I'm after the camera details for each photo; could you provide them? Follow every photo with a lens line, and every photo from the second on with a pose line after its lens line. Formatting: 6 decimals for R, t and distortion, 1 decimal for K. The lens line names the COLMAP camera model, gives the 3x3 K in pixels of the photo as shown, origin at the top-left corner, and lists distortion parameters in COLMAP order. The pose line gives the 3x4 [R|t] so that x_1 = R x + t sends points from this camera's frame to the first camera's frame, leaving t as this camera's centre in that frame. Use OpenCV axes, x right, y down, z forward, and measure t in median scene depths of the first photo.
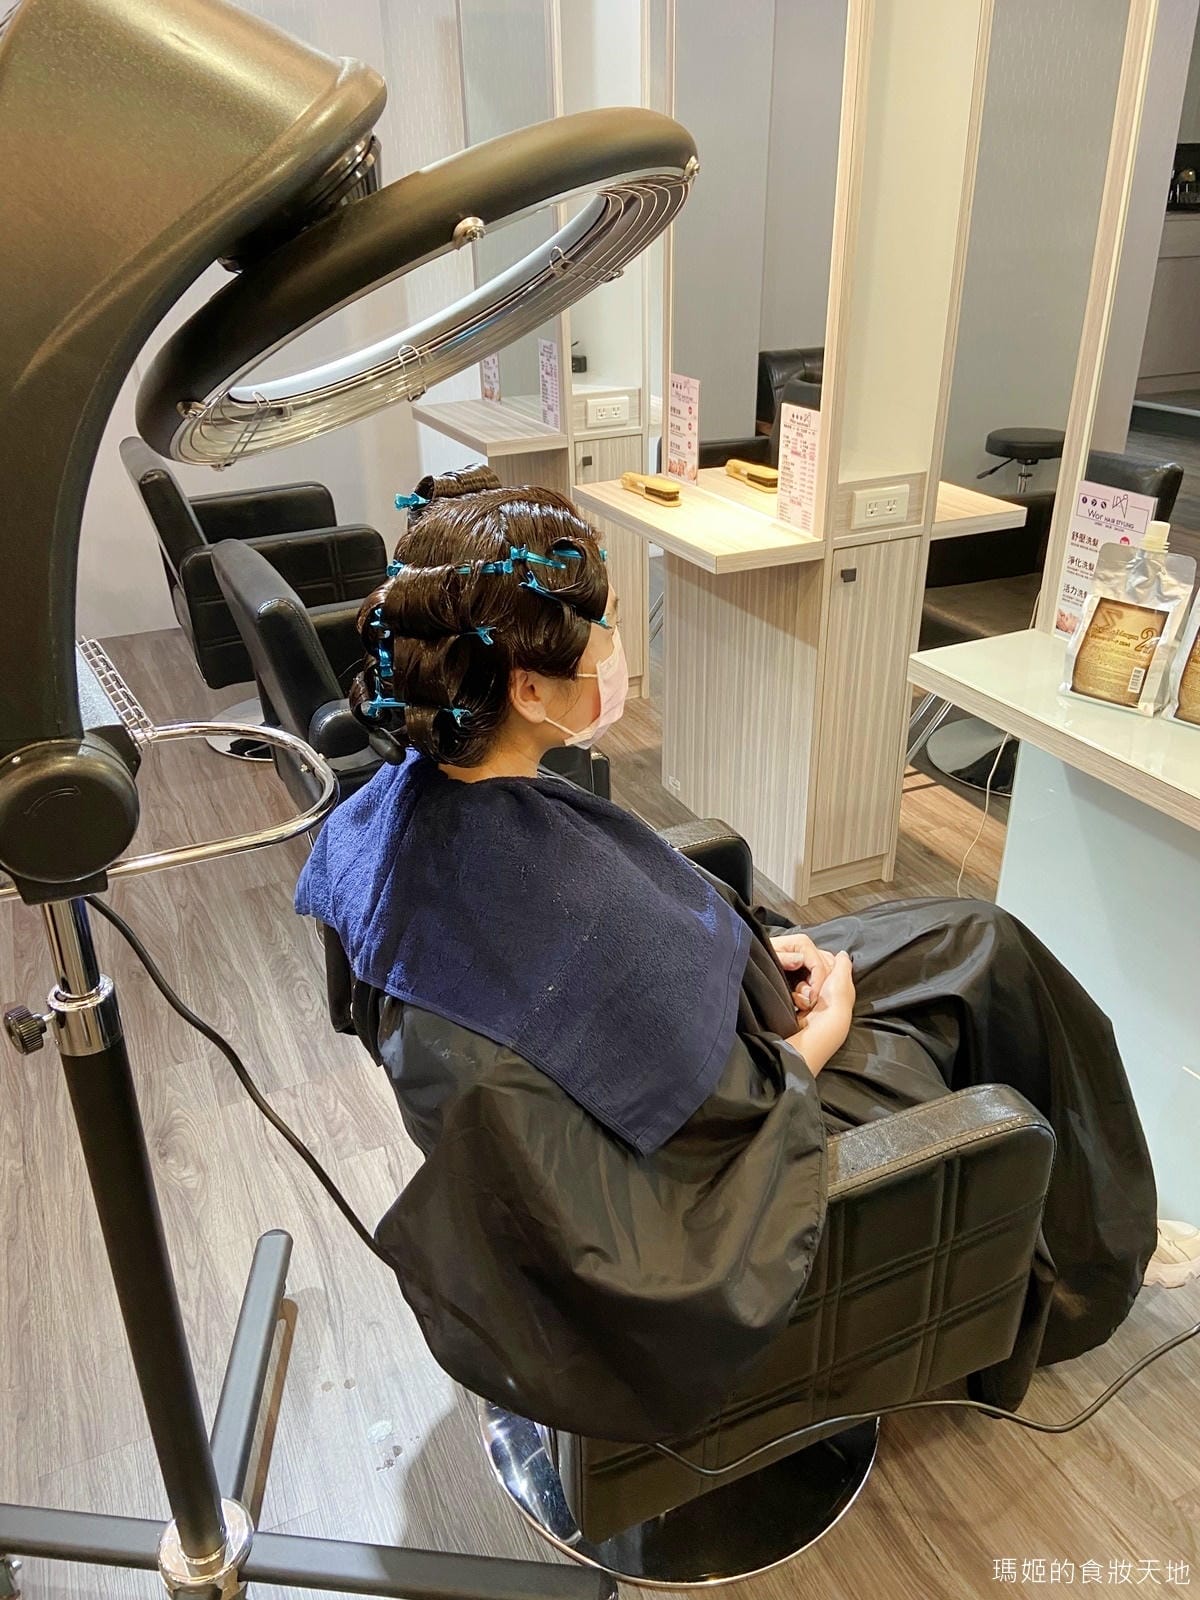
lens RADIAL K [[1196.9, 0, 605.6], [0, 1196.9, 792.3], [0, 0, 1]] dist [0.066018, -0.090929]
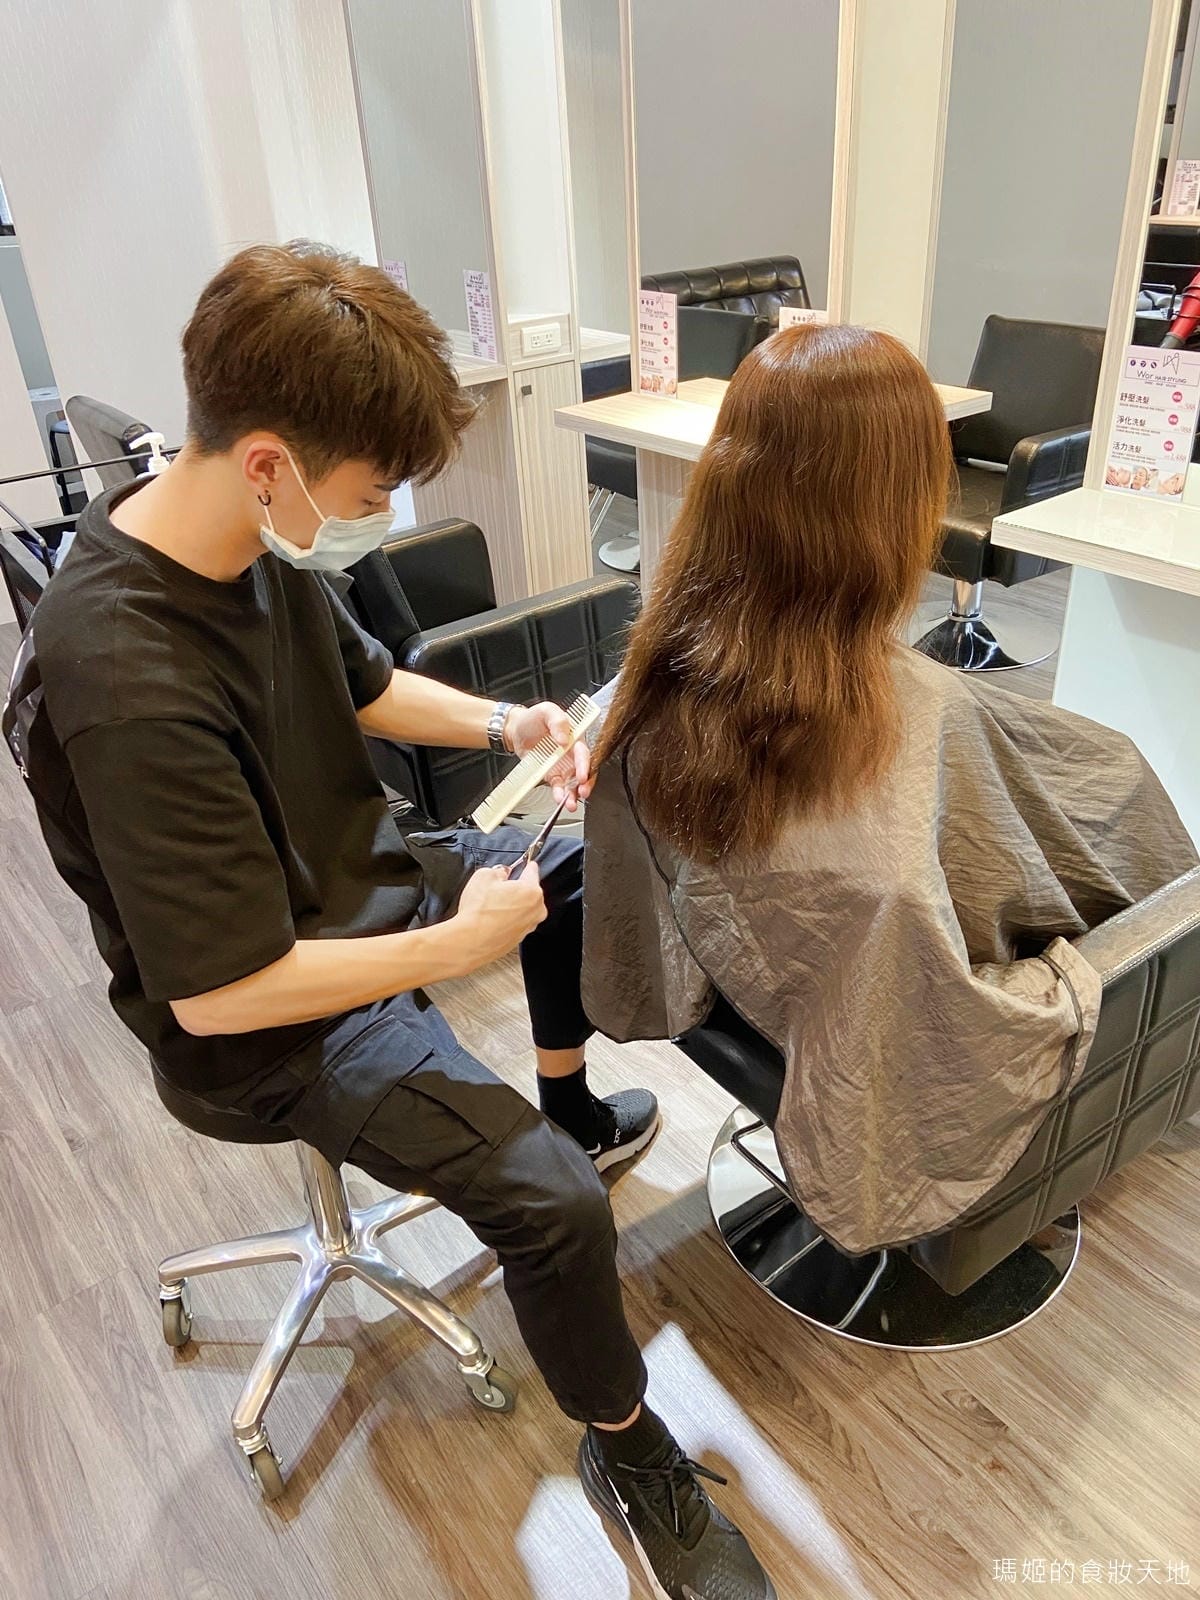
lens RADIAL K [[1197.1, 0, 593.5], [0, 1197.1, 798.6], [0, 0, 1]] dist [0.097732, -0.133800]
pose [[0.978235, -0.130055, 0.161682, -0.237237], [0.123518, 0.991087, 0.049888, 0.029077], [-0.166730, -0.028832, 0.985581, -0.028464]]
